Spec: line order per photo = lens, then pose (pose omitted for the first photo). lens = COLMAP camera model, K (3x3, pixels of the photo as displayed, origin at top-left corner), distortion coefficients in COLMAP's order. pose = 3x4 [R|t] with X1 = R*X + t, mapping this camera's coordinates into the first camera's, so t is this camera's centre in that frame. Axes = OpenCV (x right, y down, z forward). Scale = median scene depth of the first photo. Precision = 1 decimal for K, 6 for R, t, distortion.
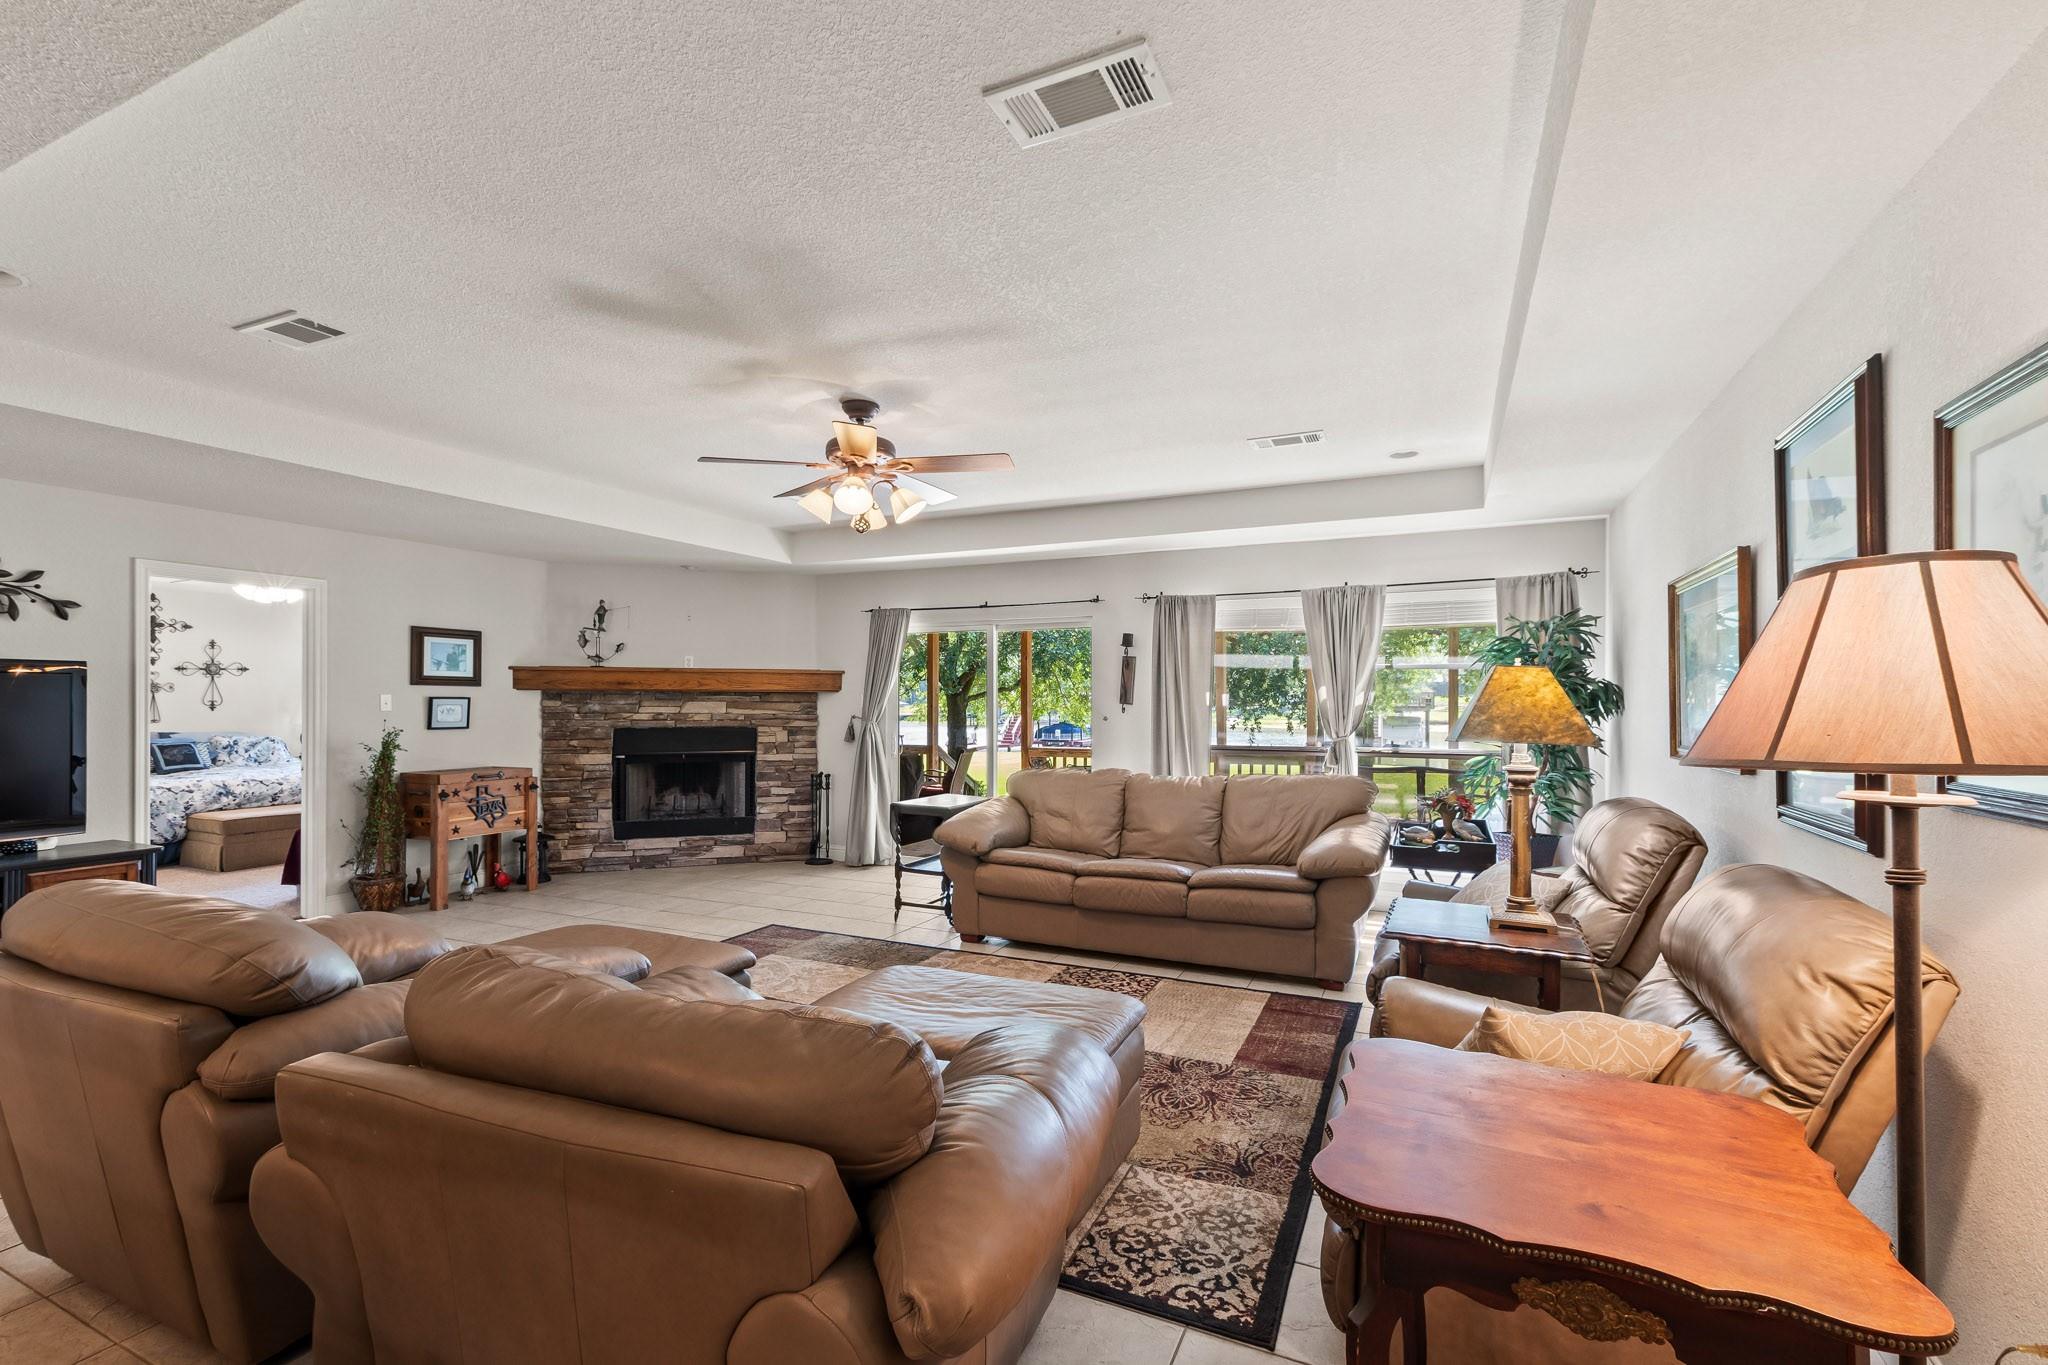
lens RADIAL K [[906.4, 0, 1040.7], [0, 906.4, 694.2], [0, 0, 1]] dist [-0.000203, -0.000114]
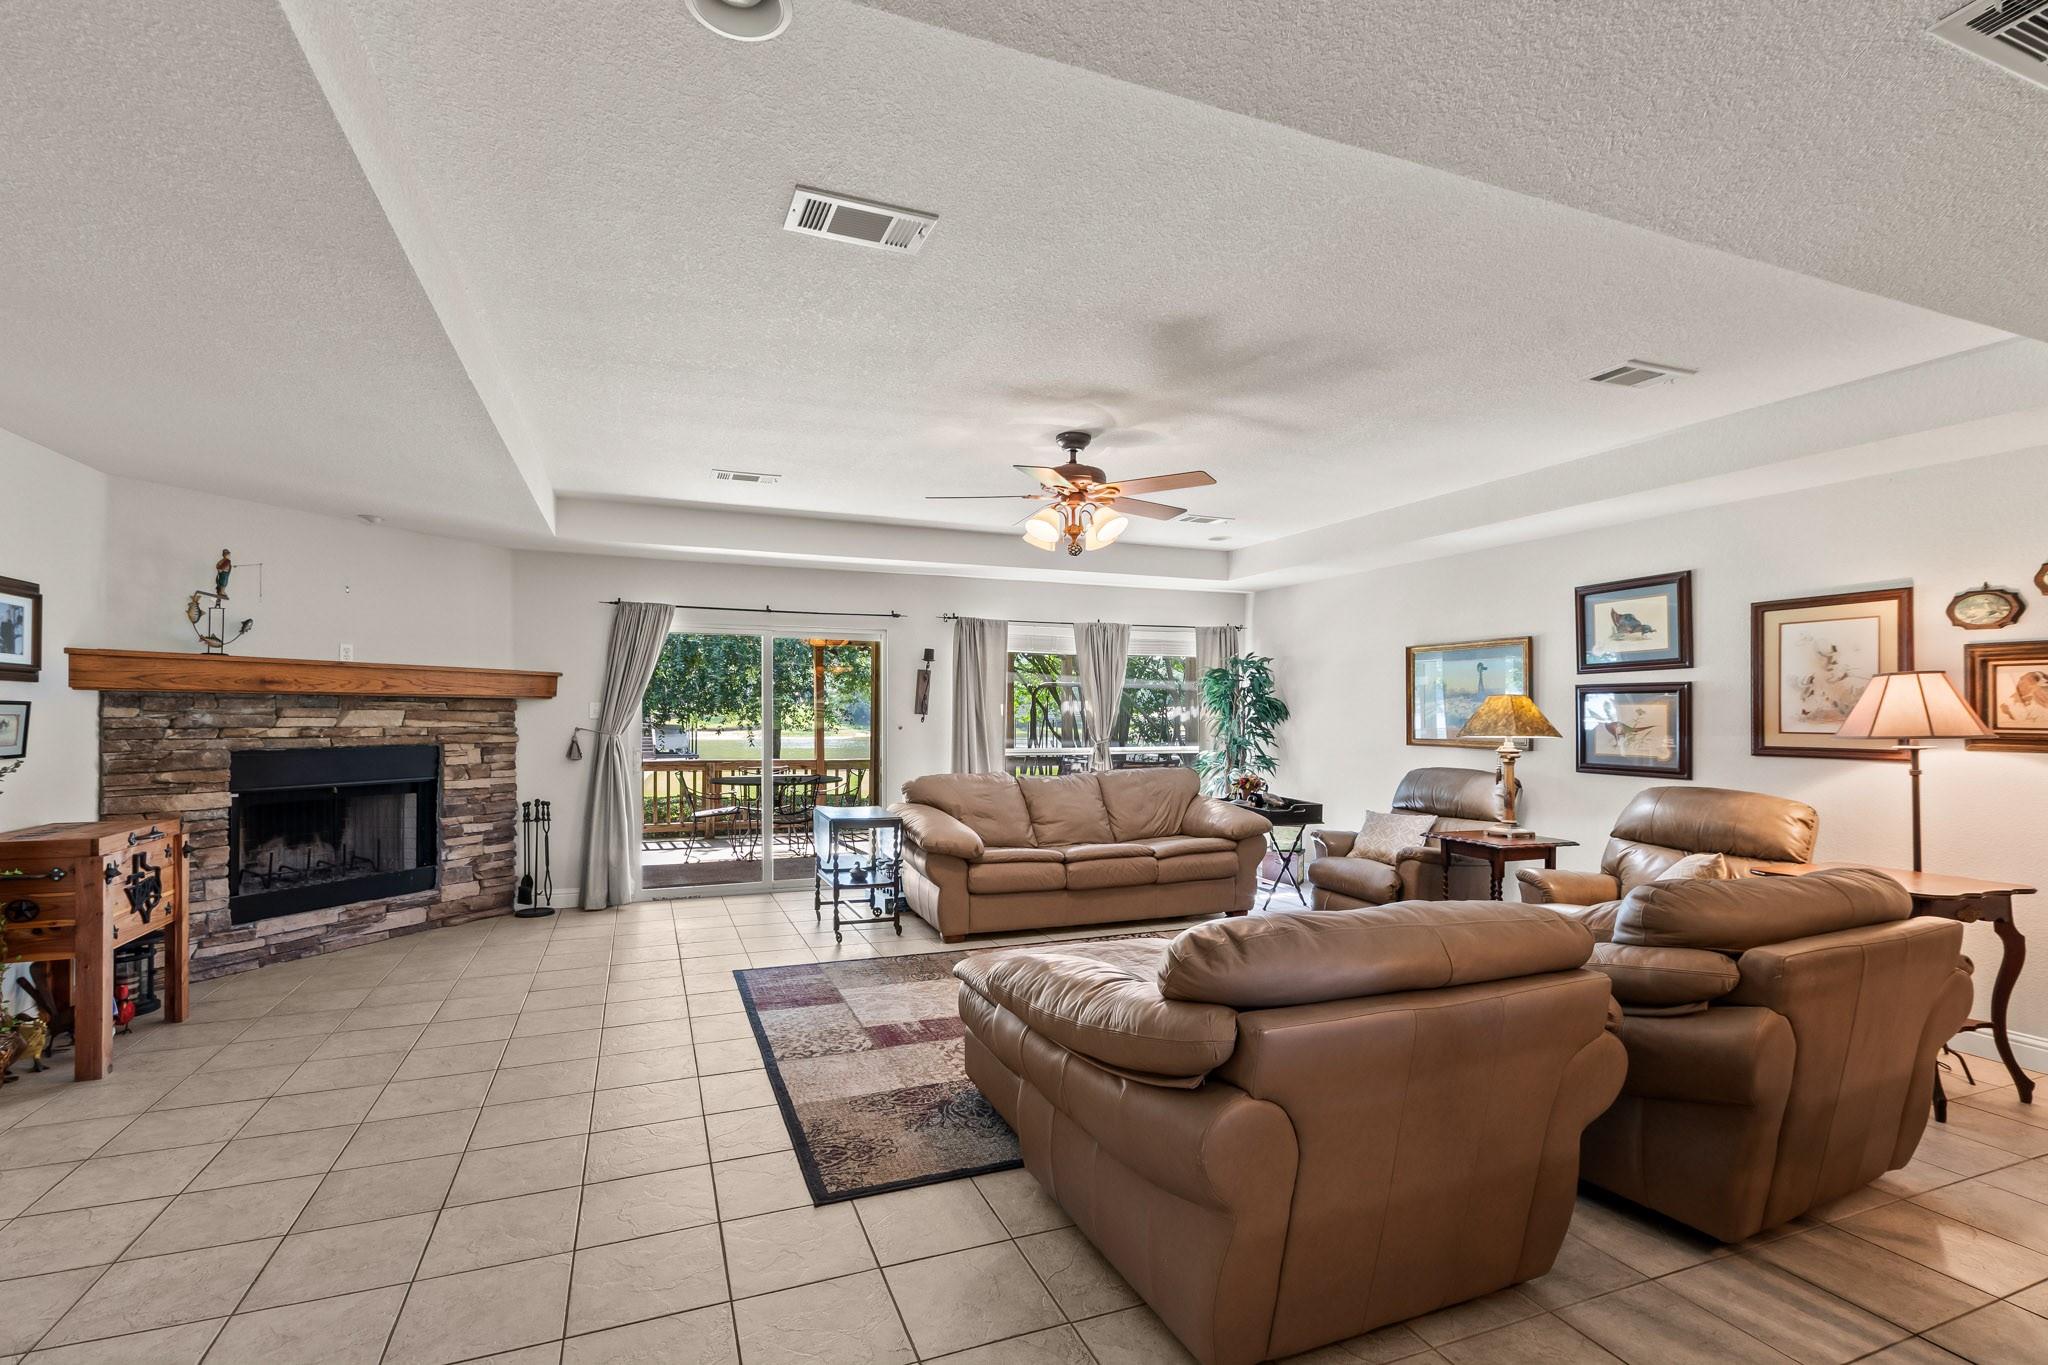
lens RADIAL K [[906.4, 0, 992.5], [0, 906.4, 707.7], [0, 0, 1]] dist [-0.000203, -0.000114]
pose [[0.699147, 0.005114, 0.714960, -0.557410], [-0.009512, 0.999952, 0.002149, 0.000279], [-0.714915, -0.008303, 0.699162, 0.170214]]
